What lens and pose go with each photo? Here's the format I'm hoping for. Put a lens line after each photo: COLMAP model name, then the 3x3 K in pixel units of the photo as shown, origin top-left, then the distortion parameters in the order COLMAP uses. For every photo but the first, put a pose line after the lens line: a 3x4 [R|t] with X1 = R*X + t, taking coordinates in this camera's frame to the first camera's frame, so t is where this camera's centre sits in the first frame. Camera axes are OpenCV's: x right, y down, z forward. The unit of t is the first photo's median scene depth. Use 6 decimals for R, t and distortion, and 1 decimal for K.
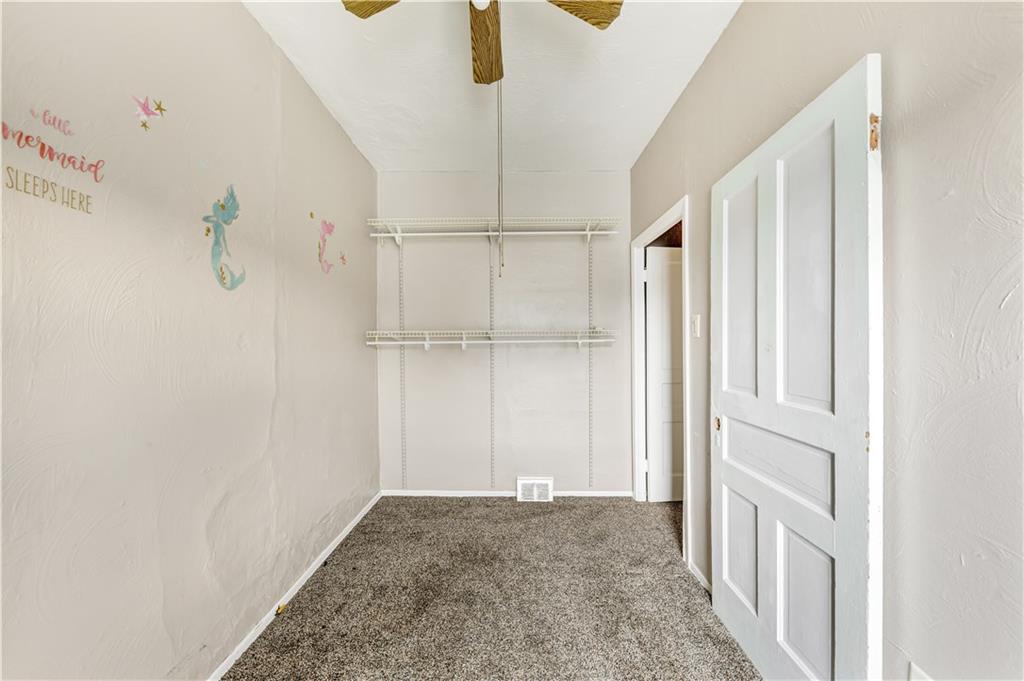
lens RADIAL K [[365.9, 0, 510.8], [0, 365.9, 348.0], [0, 0, 1]] dist [0.014418, -0.007442]
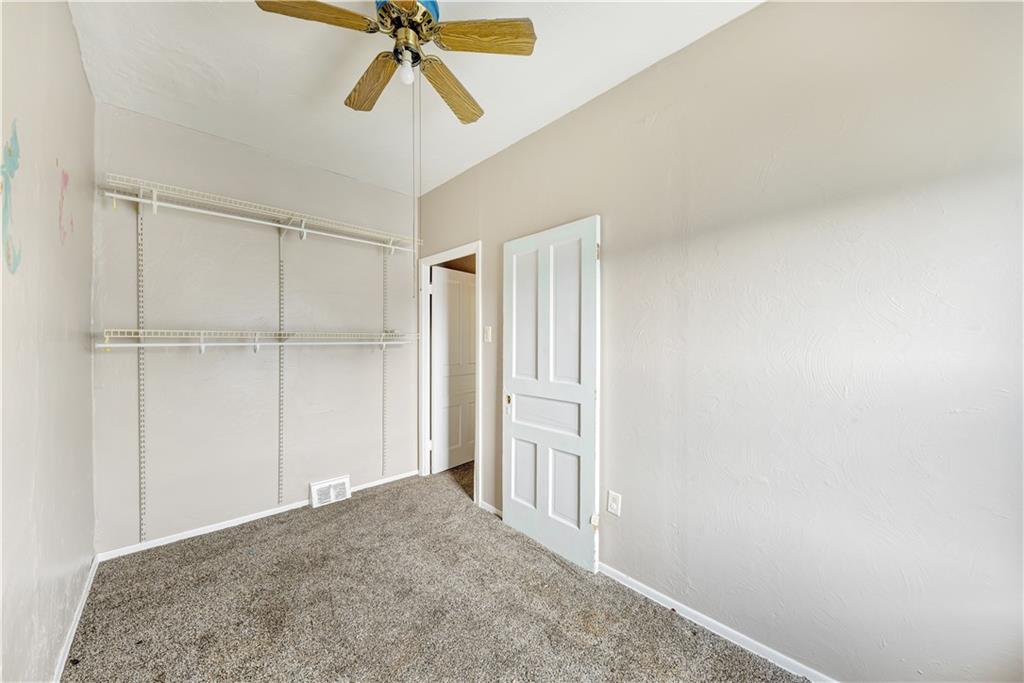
lens RADIAL K [[367.8, 0, 514.5], [0, 367.8, 349.1], [0, 0, 1]] dist [0.012207, -0.000038]
pose [[0.715463, -0.009880, 0.698581, -0.312791], [0.001479, 0.999919, 0.012627, -0.014917], [-0.698649, -0.008001, 0.715419, -0.074410]]
